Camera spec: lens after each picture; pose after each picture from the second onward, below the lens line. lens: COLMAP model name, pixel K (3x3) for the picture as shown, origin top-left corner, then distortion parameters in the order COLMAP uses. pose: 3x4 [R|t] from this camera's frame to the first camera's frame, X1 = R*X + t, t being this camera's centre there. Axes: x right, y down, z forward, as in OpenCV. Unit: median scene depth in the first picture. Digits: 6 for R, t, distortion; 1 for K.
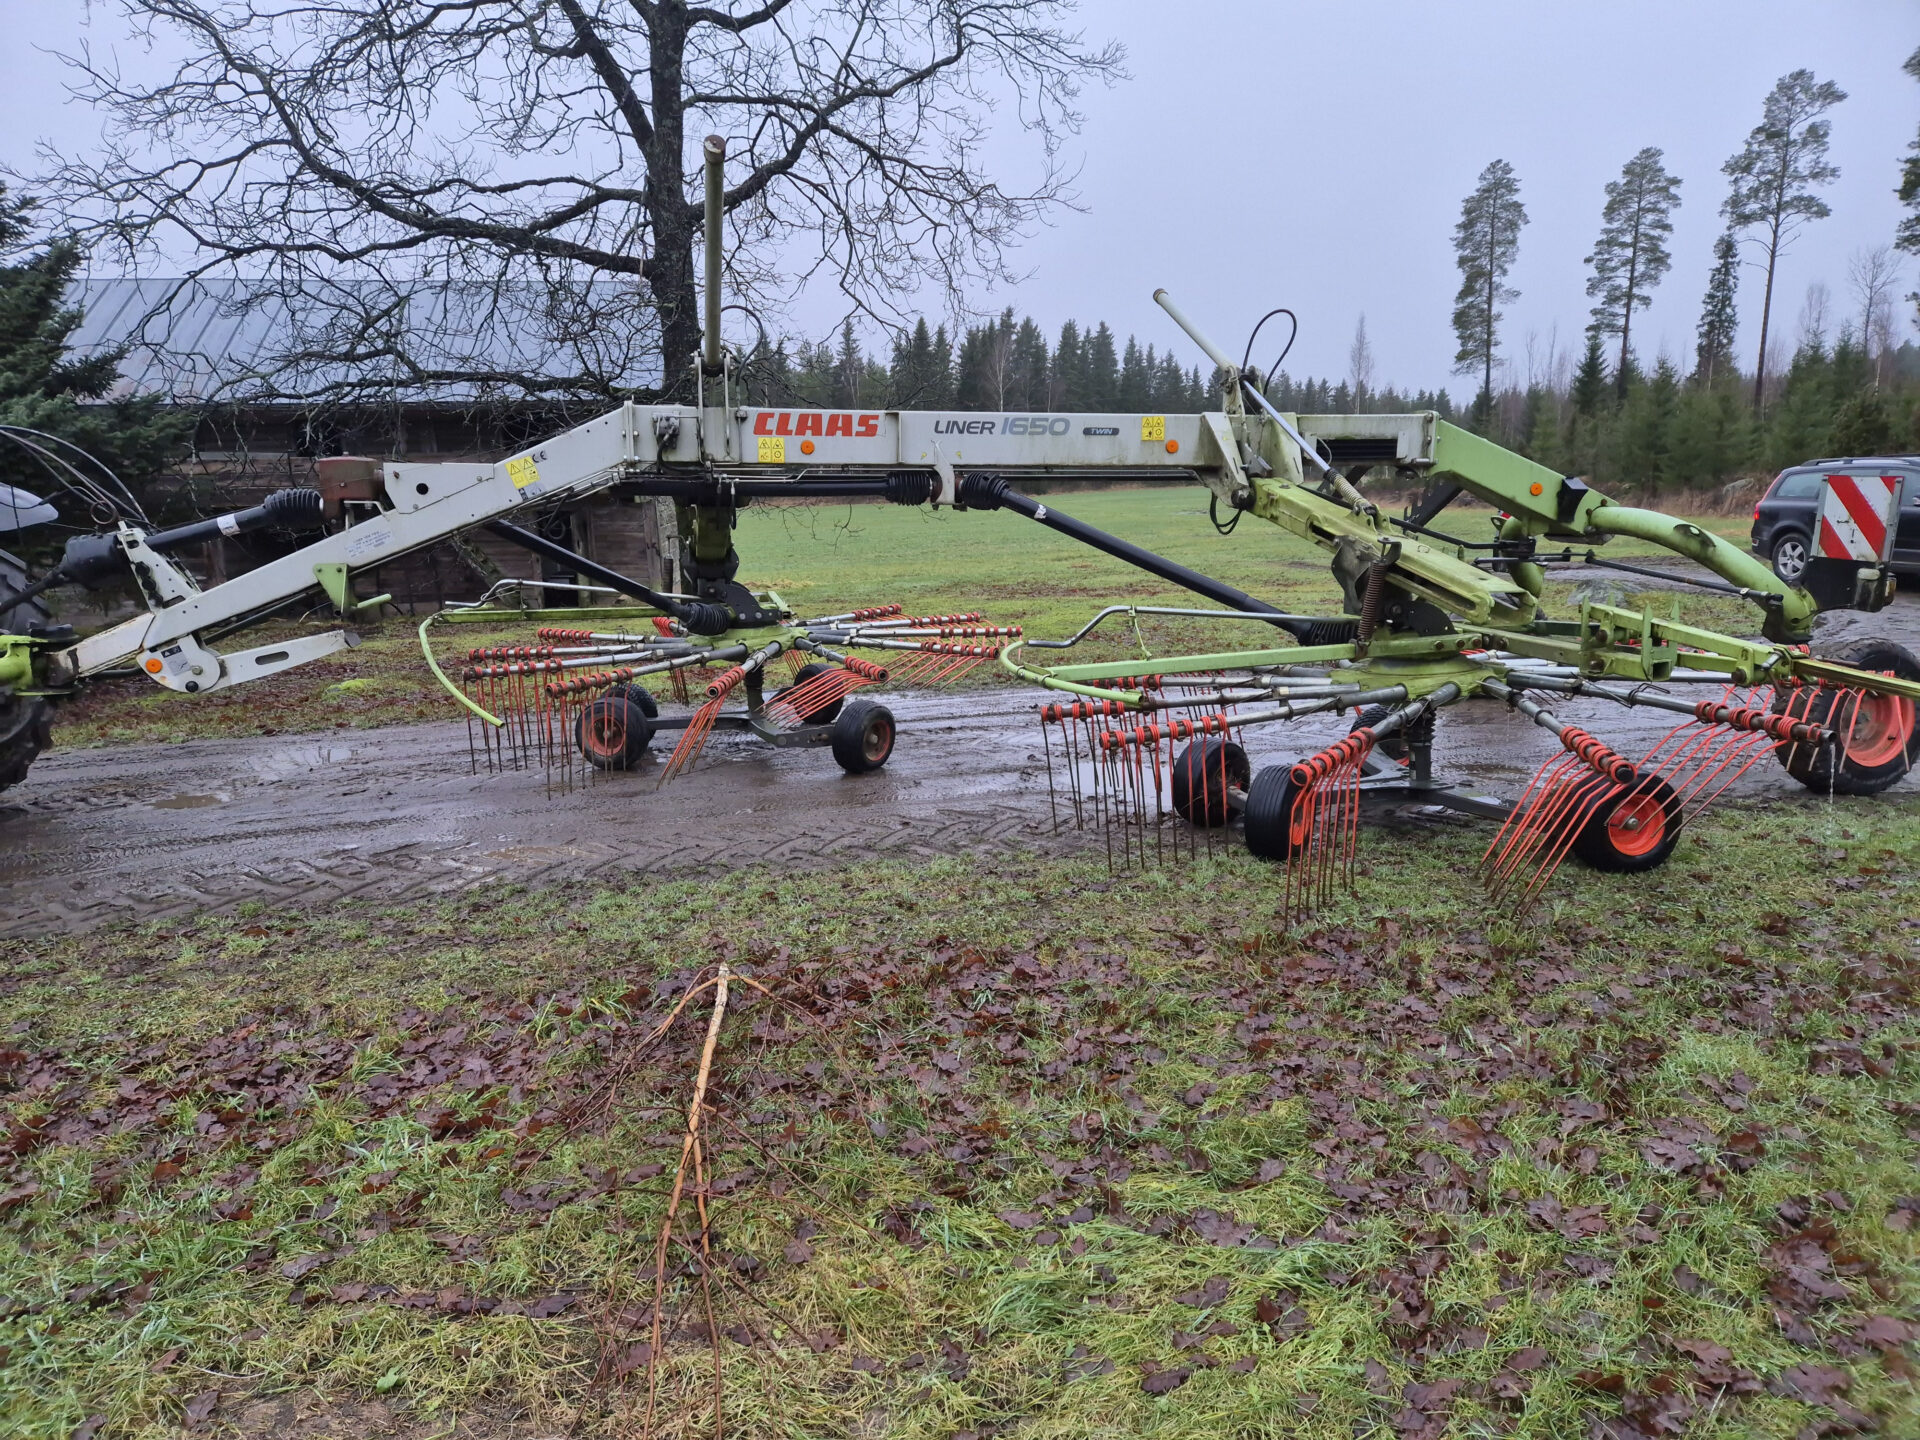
lens RADIAL K [[1286.6, 0, 948.2], [0, 1286.6, 721.5], [0, 0, 1]] dist [0.087618, -0.079787]
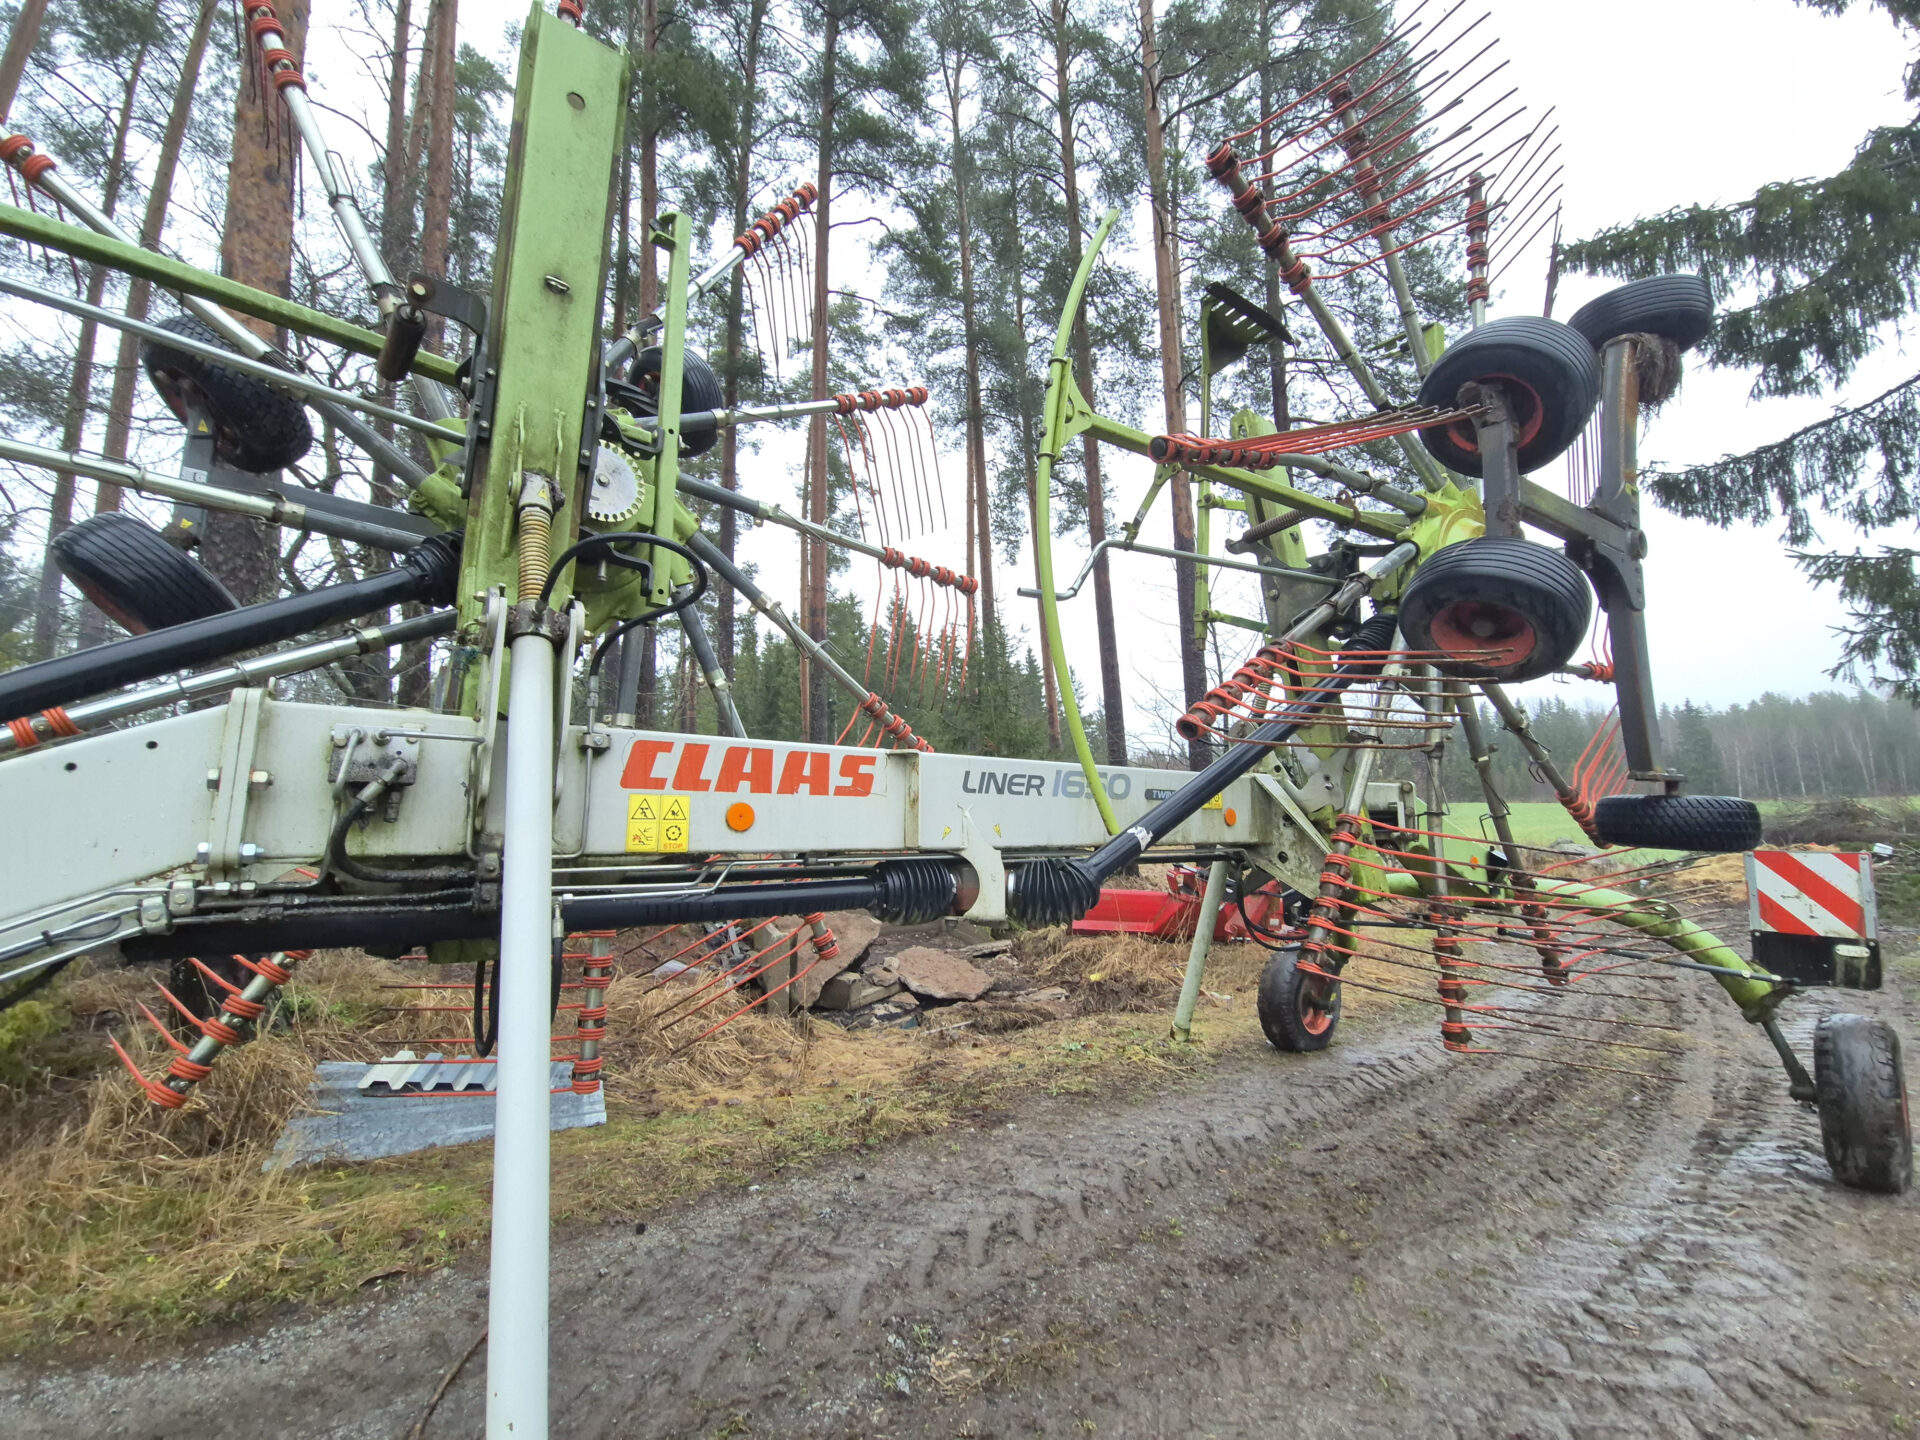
lens RADIAL K [[760.1, 0, 960.0], [0, 760.1, 720.0], [0, 0, 1]] dist [0.005396, -0.004382]
pose [[0.901058, 0.057632, 0.429852, -0.157837], [0.088453, 0.945879, -0.312233, -0.153761], [-0.424582, 0.319361, 0.847194, 0.728350]]
